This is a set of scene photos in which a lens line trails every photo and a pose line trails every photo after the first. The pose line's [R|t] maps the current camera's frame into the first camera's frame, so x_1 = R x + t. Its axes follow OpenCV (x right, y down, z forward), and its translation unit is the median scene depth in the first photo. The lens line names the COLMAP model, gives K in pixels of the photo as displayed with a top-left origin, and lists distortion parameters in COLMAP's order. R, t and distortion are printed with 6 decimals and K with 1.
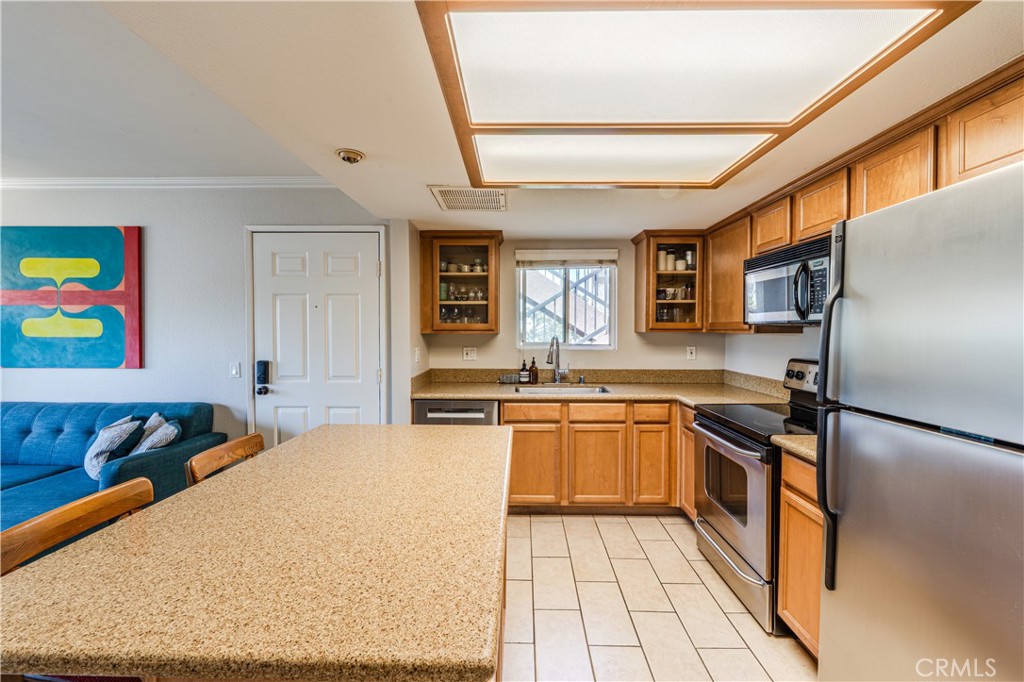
lens RADIAL K [[416.0, 0, 510.7], [0, 416.0, 339.0], [0, 0, 1]] dist [0.001482, -0.002157]
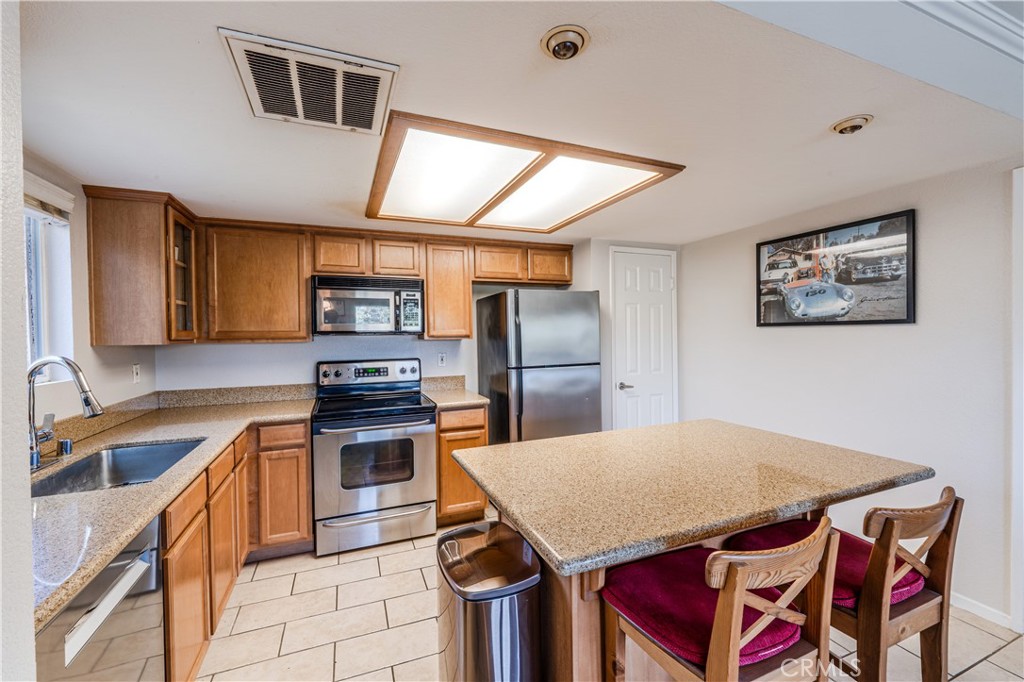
lens RADIAL K [[416.0, 0, 514.4], [0, 416.0, 337.7], [0, 0, 1]] dist [0.001482, -0.002157]
pose [[-0.403938, -0.004845, 0.914773, -0.567249], [0.034417, 0.999198, 0.020489, -0.024322], [-0.914139, 0.039760, -0.403447, 0.833913]]
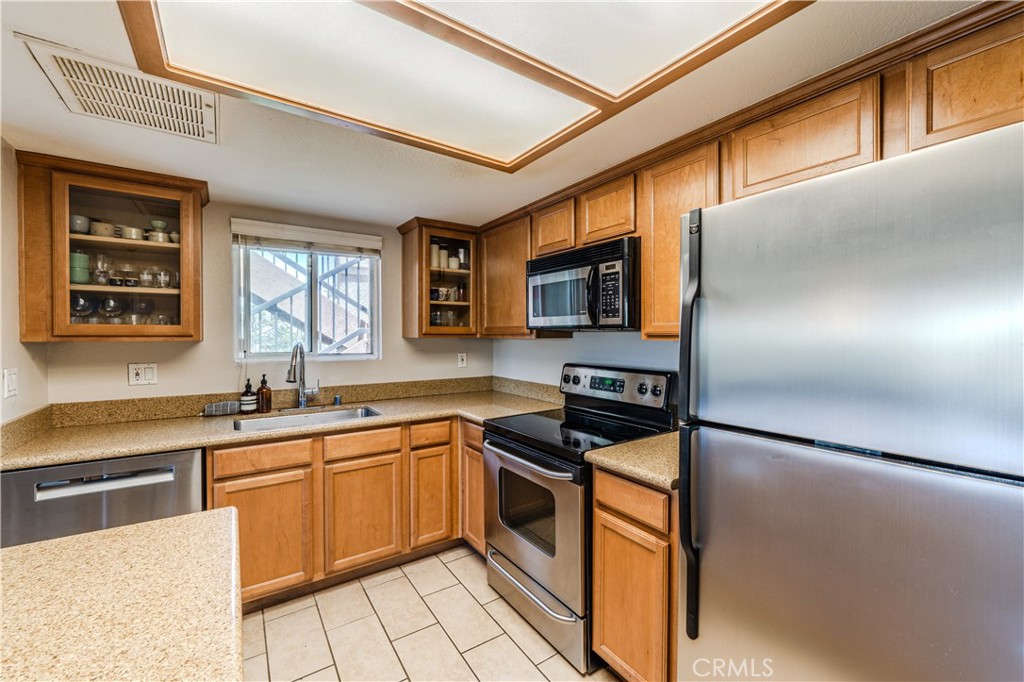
lens RADIAL K [[416.0, 0, 512.8], [0, 416.0, 339.1], [0, 0, 1]] dist [0.001482, -0.002157]
pose [[0.815208, -0.006557, 0.579131, -0.010348], [0.014175, 0.999862, -0.008634, -0.004145], [-0.578994, 0.015248, 0.815189, 0.218806]]
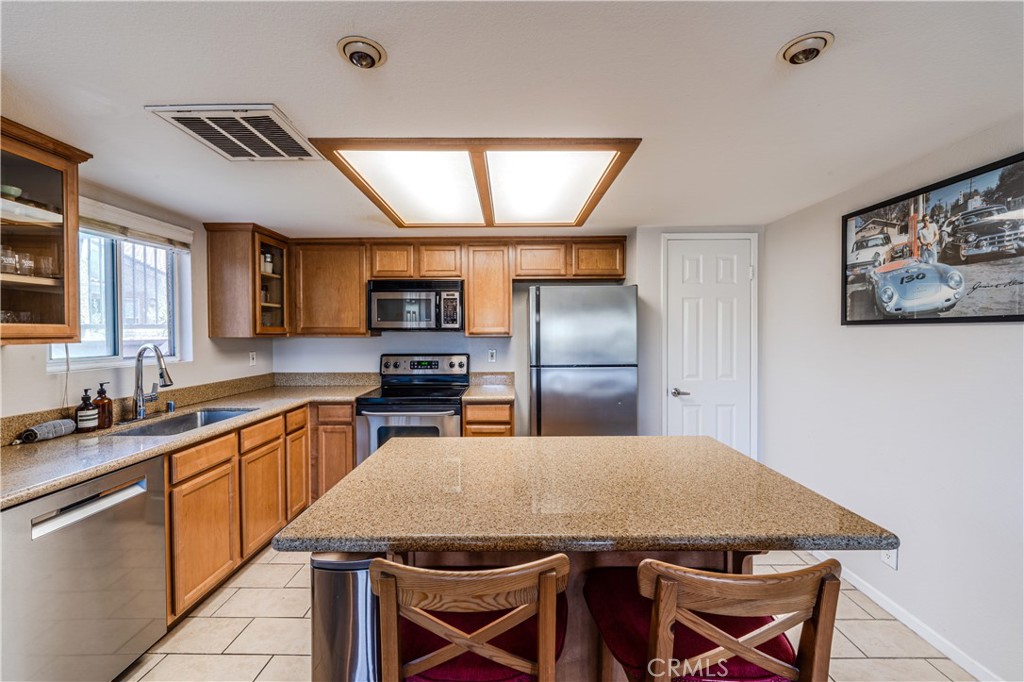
lens RADIAL K [[416.0, 0, 514.3], [0, 416.0, 337.8], [0, 0, 1]] dist [0.001482, -0.002157]
pose [[-0.023510, -0.014055, 0.999625, -0.638705], [0.027139, 0.999524, 0.014692, -0.014365], [-0.999355, 0.027474, -0.023118, 0.506165]]
